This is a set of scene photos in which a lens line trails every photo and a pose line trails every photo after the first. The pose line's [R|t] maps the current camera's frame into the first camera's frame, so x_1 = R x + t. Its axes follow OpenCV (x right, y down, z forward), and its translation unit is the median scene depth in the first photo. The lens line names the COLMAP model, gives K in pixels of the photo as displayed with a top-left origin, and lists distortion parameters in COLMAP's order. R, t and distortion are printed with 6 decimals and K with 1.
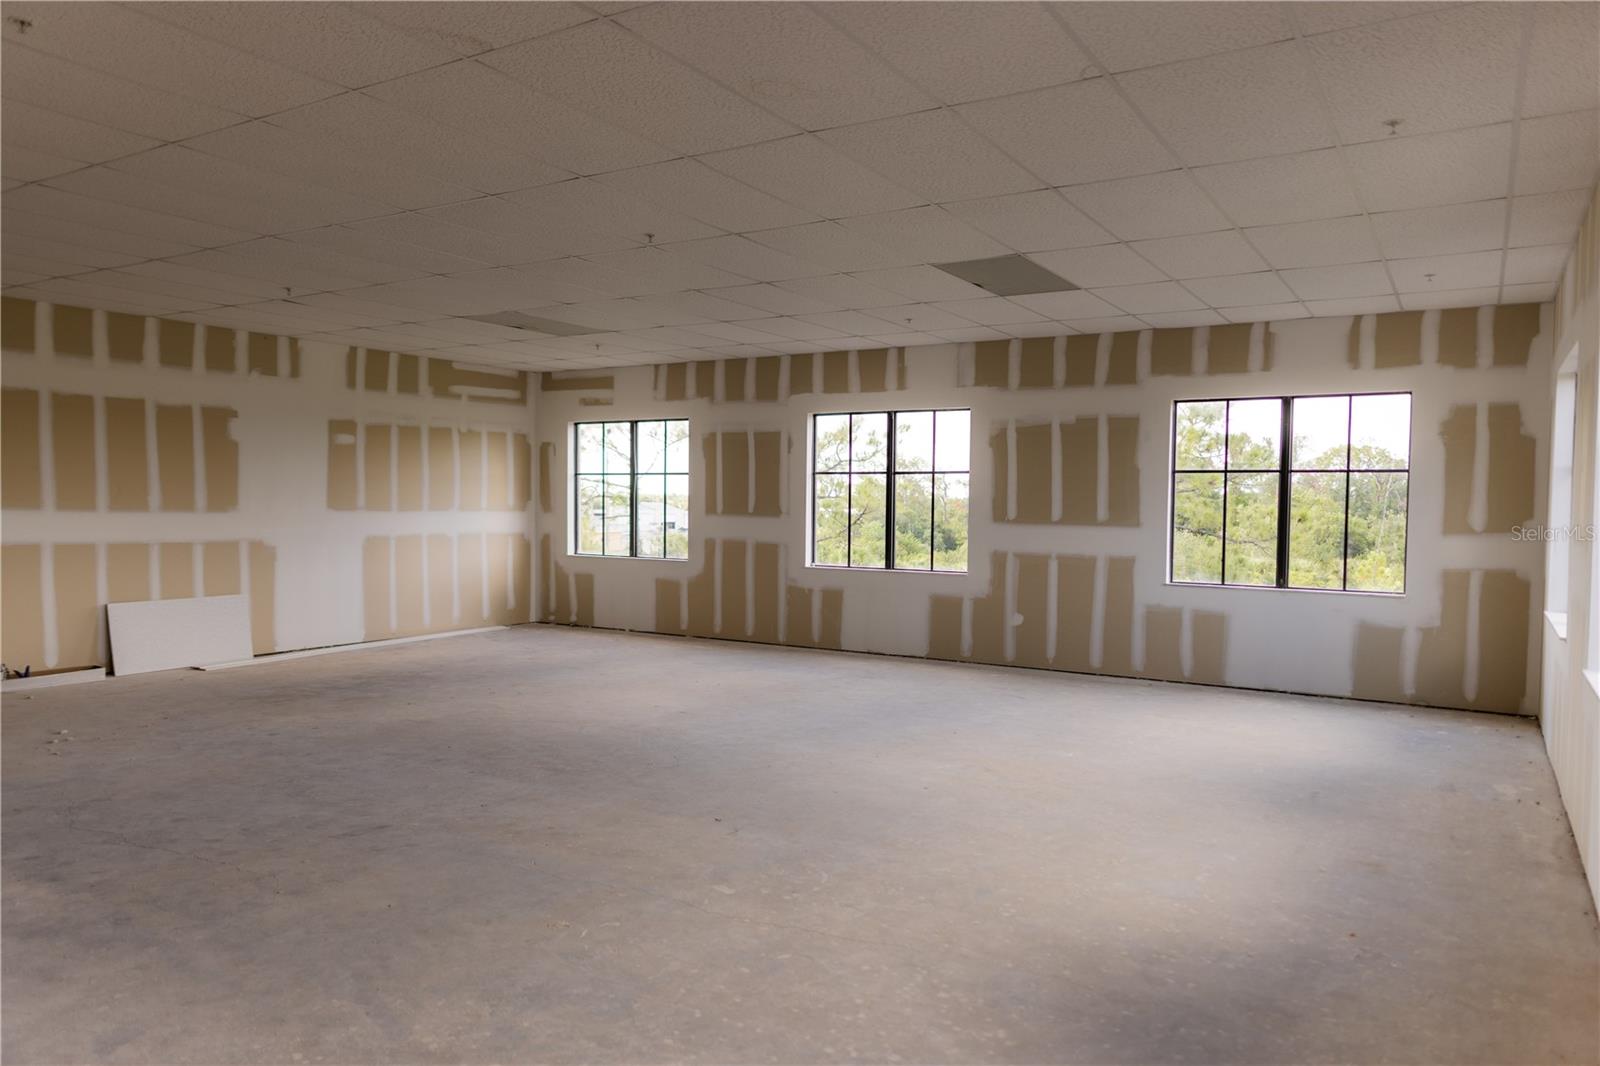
lens RADIAL K [[1106.3, 0, 800.0], [0, 1106.3, 533.0], [0, 0, 1]] dist [0.002308, 0.001834]
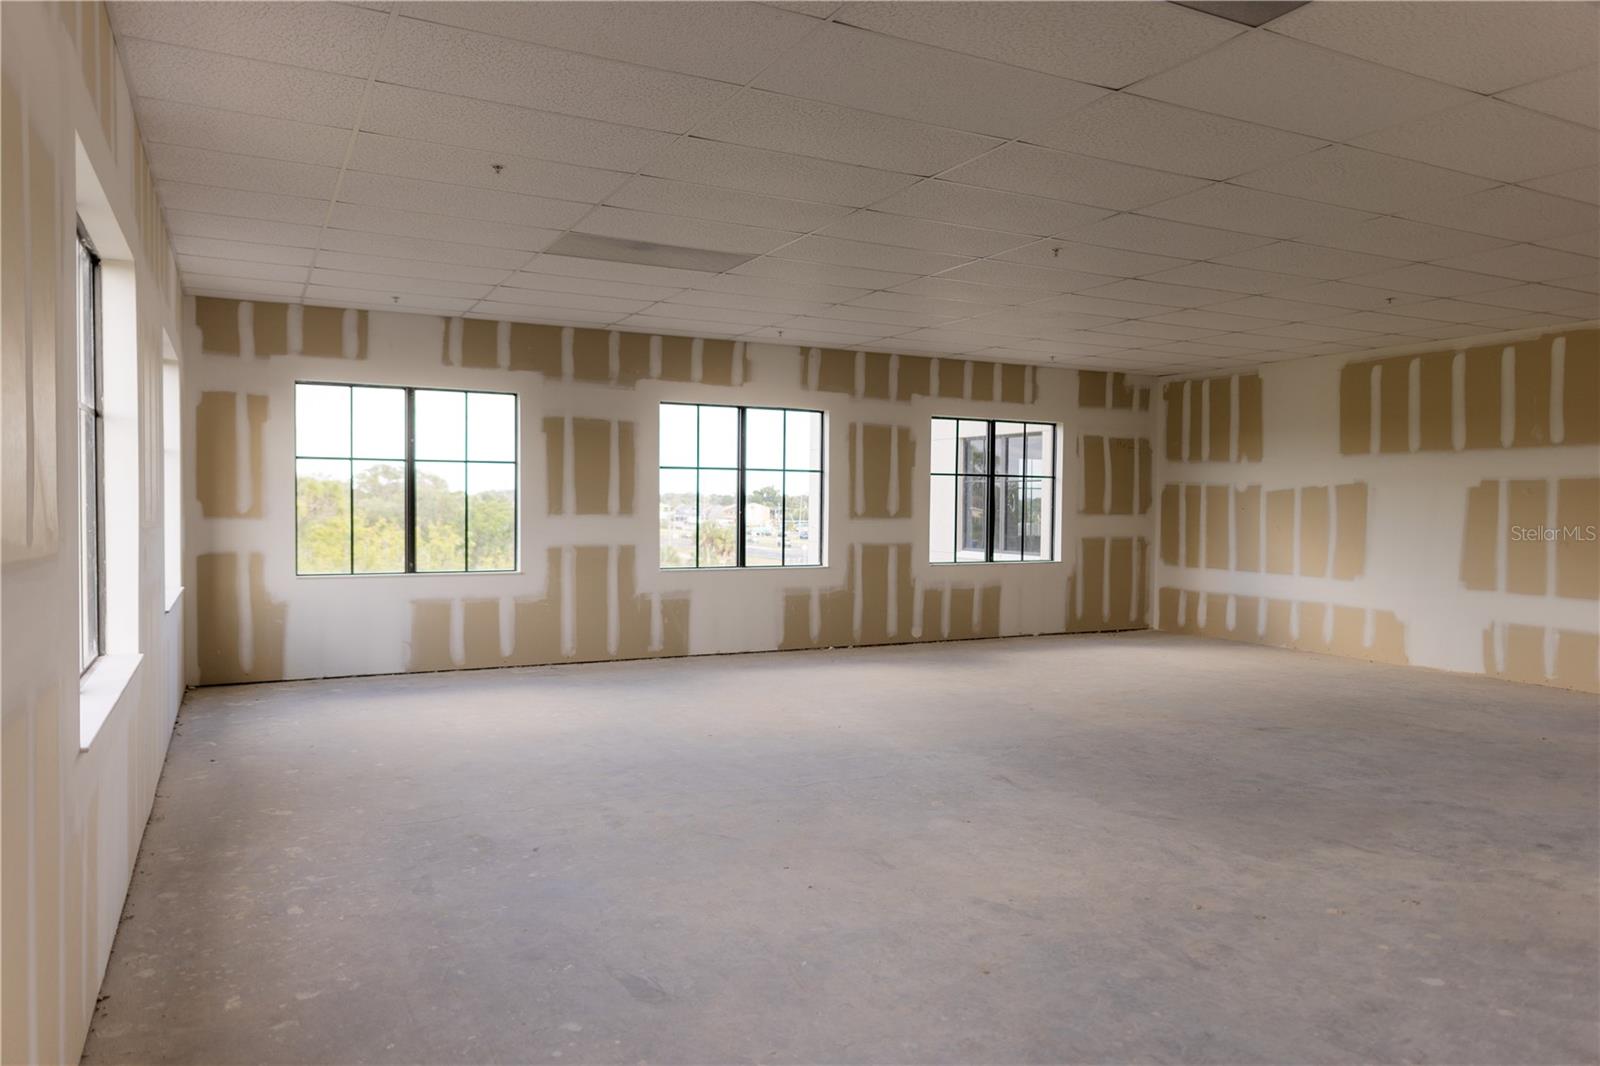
lens RADIAL K [[1106.3, 0, 800.0], [0, 1106.3, 533.0], [0, 0, 1]] dist [0.002308, 0.001834]
pose [[0.532970, -0.028130, 0.845667, -0.712062], [0.015315, 0.999604, 0.023599, -0.020059], [-0.845996, 0.000374, 0.533190, 0.429771]]
